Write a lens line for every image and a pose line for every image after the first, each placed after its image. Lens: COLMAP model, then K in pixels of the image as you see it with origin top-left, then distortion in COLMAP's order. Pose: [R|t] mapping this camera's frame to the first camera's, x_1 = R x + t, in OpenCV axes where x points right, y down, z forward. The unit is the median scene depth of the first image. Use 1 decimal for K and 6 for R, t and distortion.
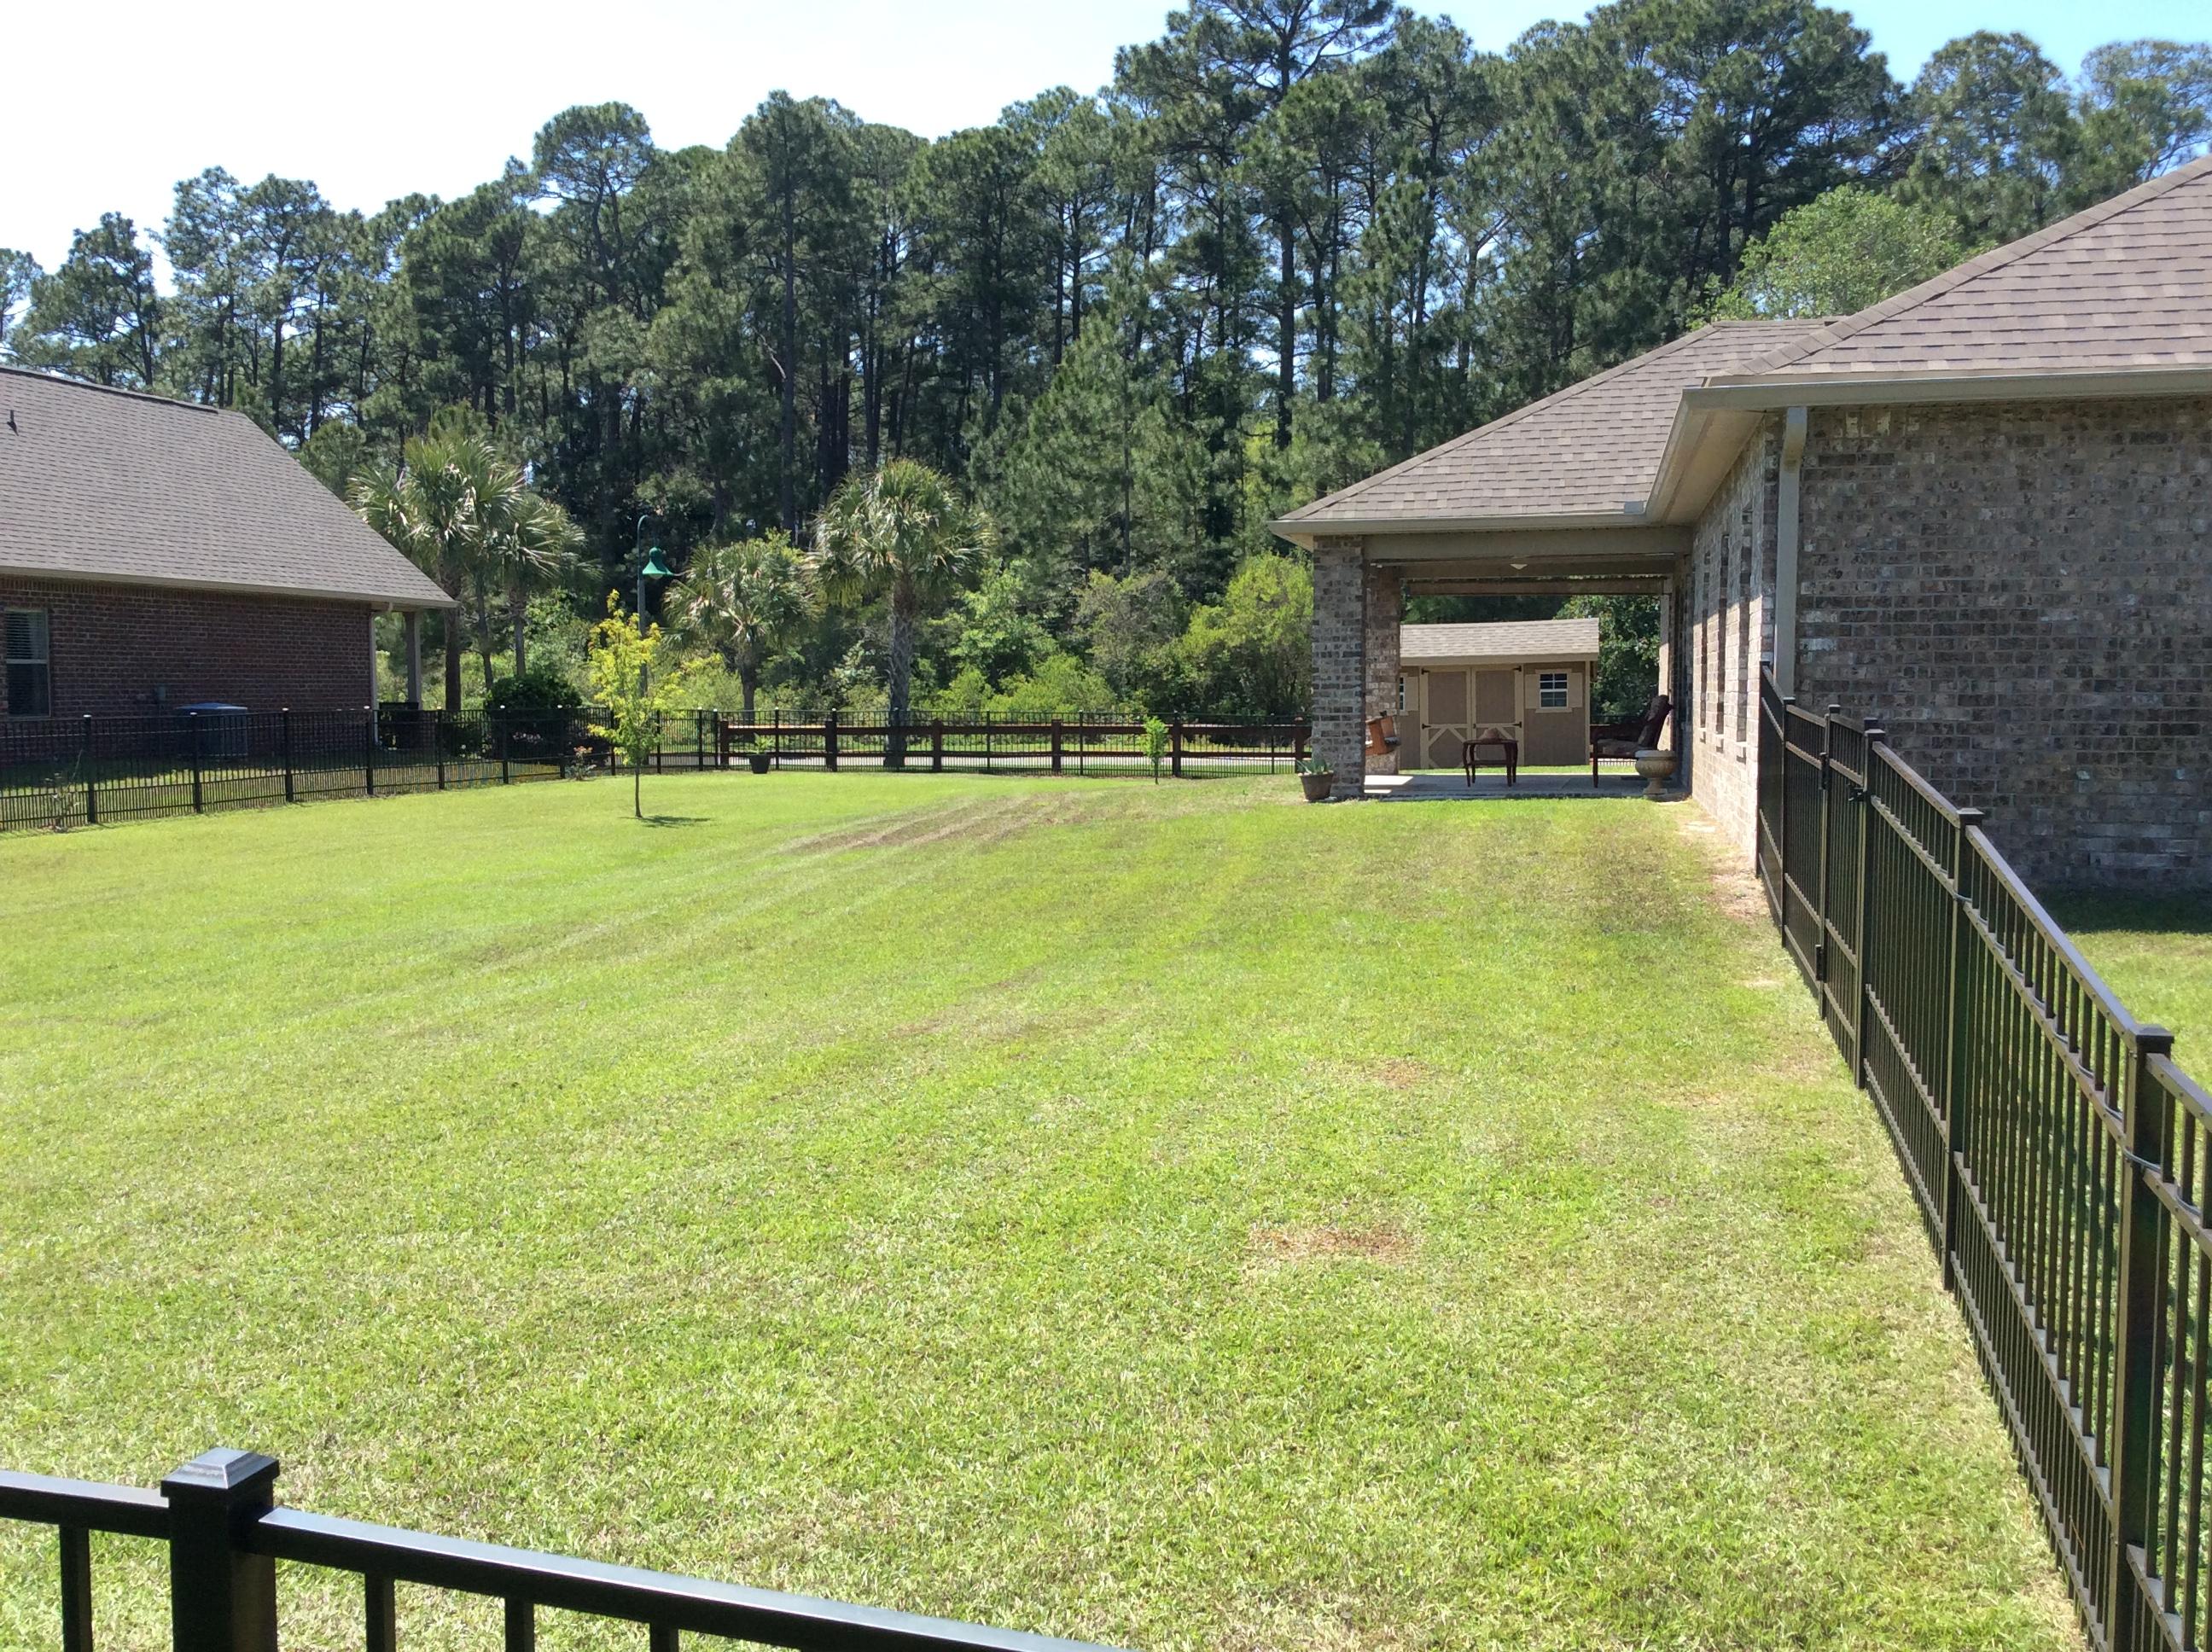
lens RADIAL K [[2052.0, 0, 1106.0], [0, 2052.0, 826.0], [0, 0, 1]] dist [0.116340, -0.222525]
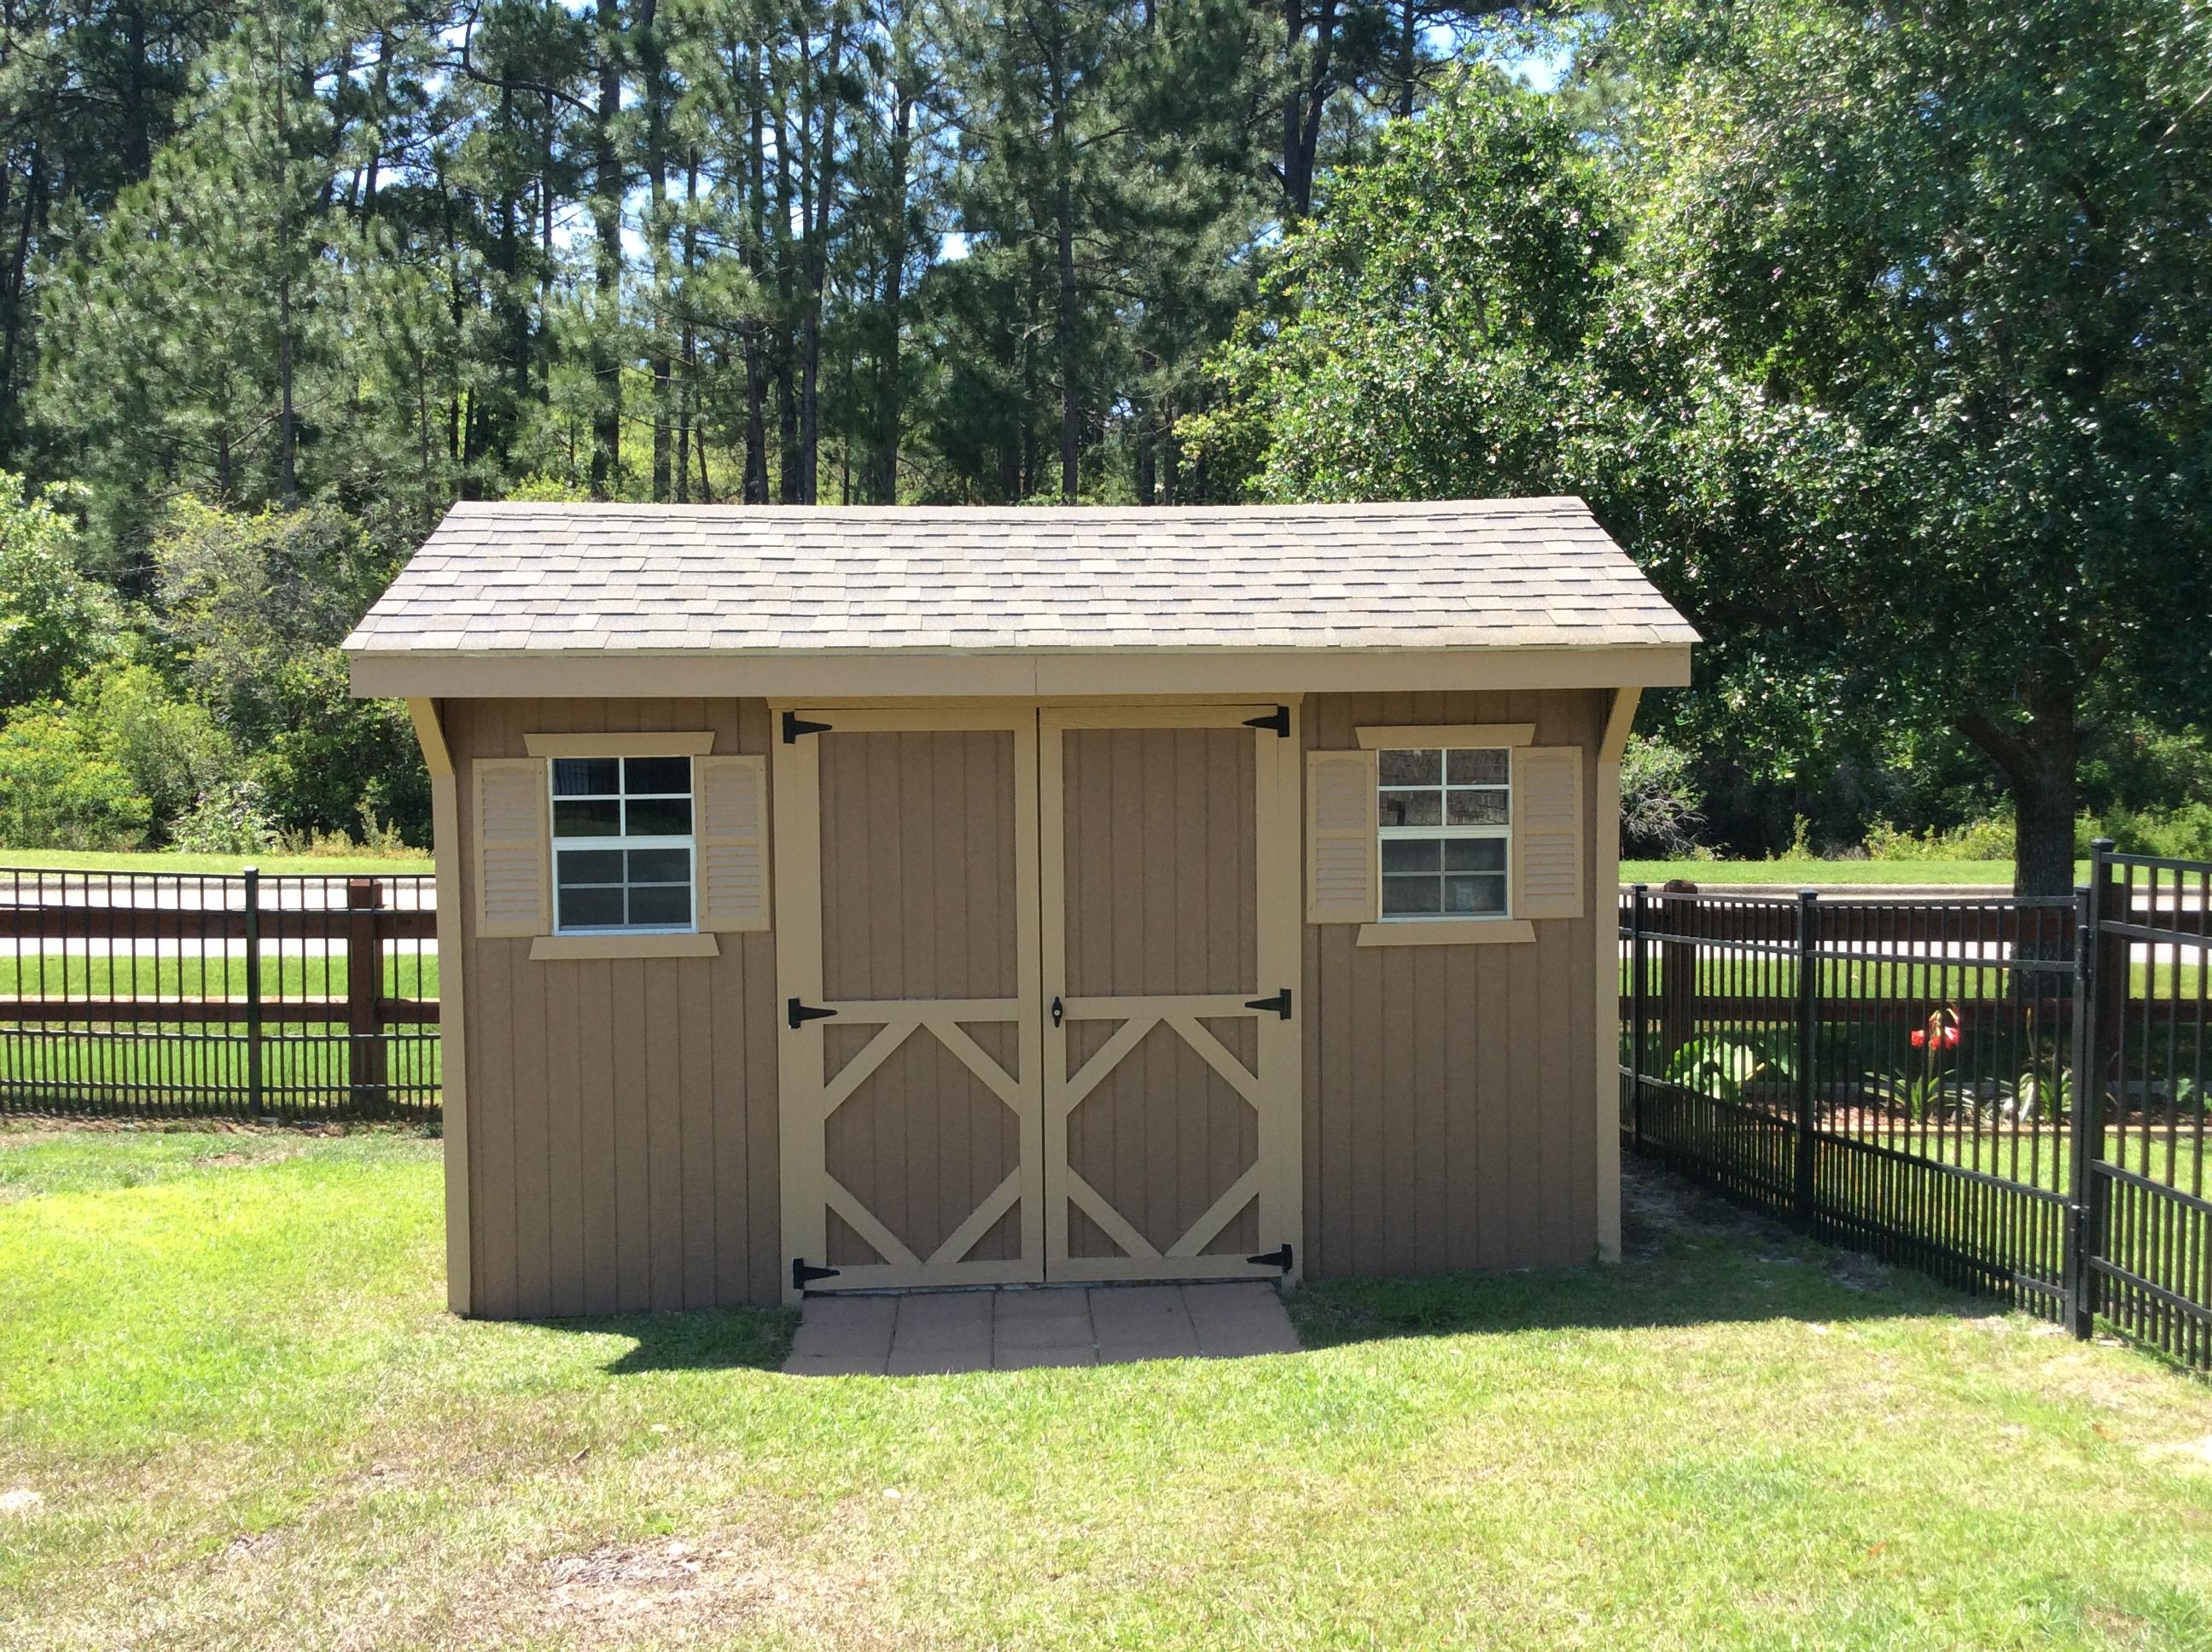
lens RADIAL K [[2052.0, 0, 1106.0], [0, 2052.0, 826.0], [0, 0, 1]] dist [0.116340, -0.222525]
pose [[0.962252, -0.005155, 0.272110, 0.073098], [0.009021, 0.999875, -0.012961, -0.035648], [-0.272010, 0.014926, 0.962179, 0.454951]]
